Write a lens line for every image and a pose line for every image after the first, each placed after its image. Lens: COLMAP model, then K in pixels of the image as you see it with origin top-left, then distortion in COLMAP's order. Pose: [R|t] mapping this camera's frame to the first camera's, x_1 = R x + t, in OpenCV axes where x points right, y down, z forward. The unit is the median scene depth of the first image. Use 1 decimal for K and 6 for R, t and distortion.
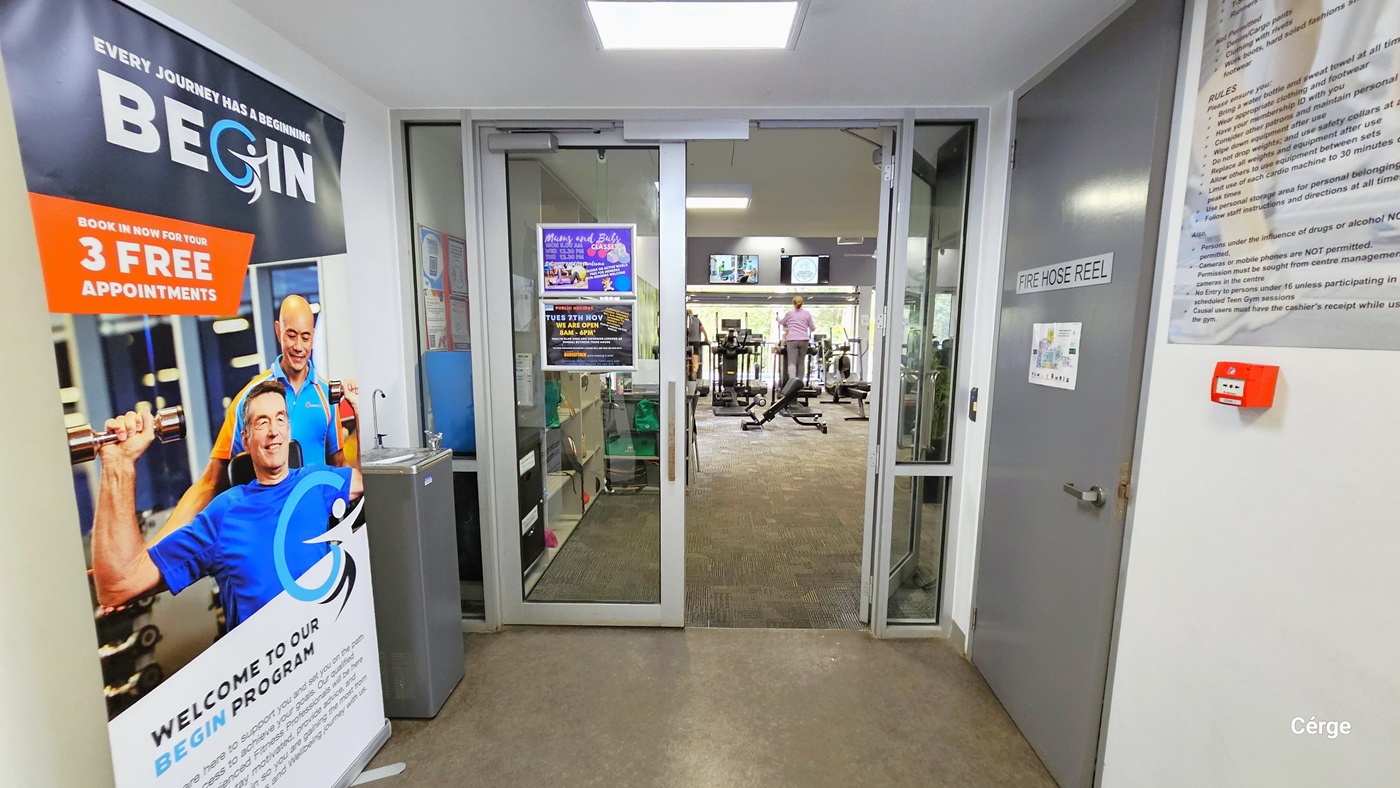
lens RADIAL K [[578.2, 0, 697.4], [0, 578.2, 416.3], [0, 0, 1]] dist [-0.002453, -0.001620]
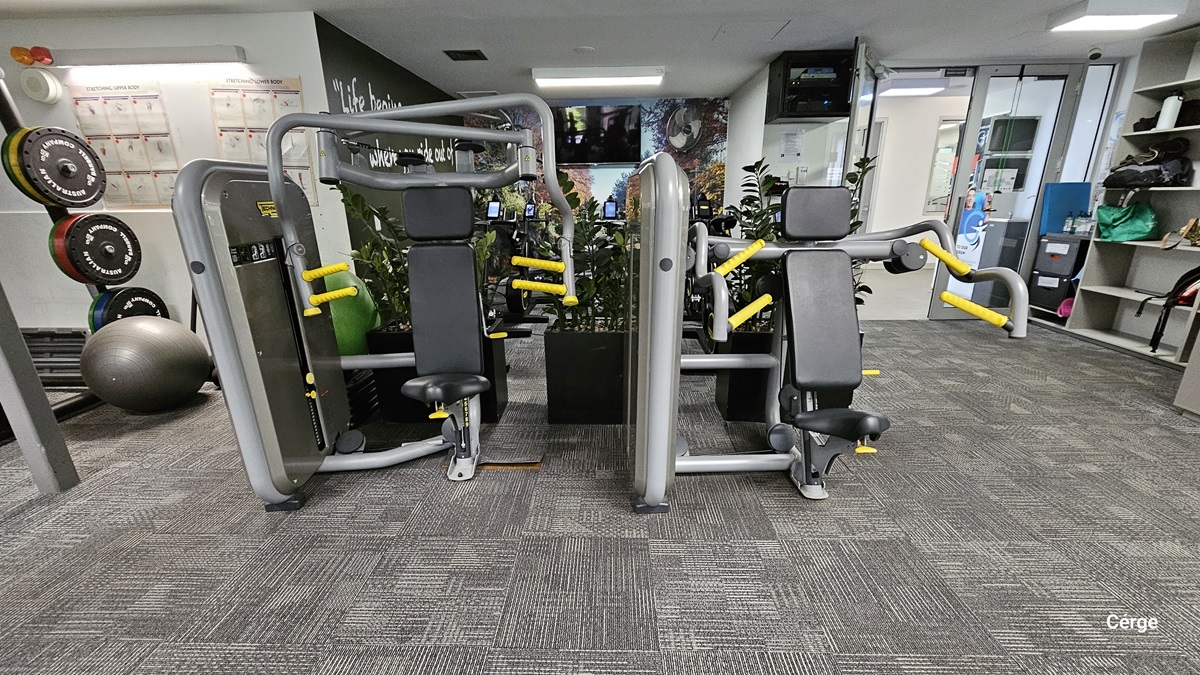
lens RADIAL K [[491.8, 0, 596.9], [0, 491.8, 350.3], [0, 0, 1]] dist [-0.005595, 0.001700]
pose [[-0.999908, 0.004029, 0.012945, 1.112237], [0.009299, 0.898601, 0.438668, -0.315225], [-0.009865, 0.438749, -0.898556, 2.555635]]
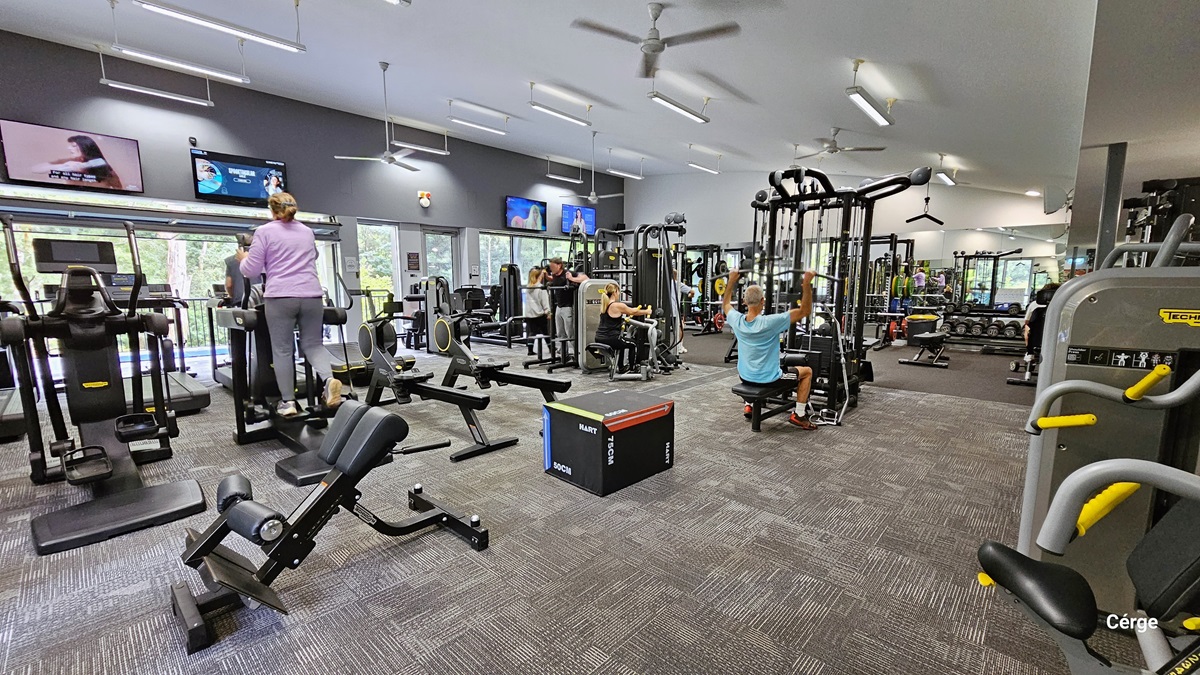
lens RADIAL K [[491.8, 0, 596.4], [0, 491.8, 351.3], [0, 0, 1]] dist [-0.005595, 0.001700]
pose [[0.662158, -0.108725, 0.741435, 0.145237], [0.115292, 0.992419, 0.042565, -0.269083], [-0.740442, 0.057296, 0.669673, 2.020178]]
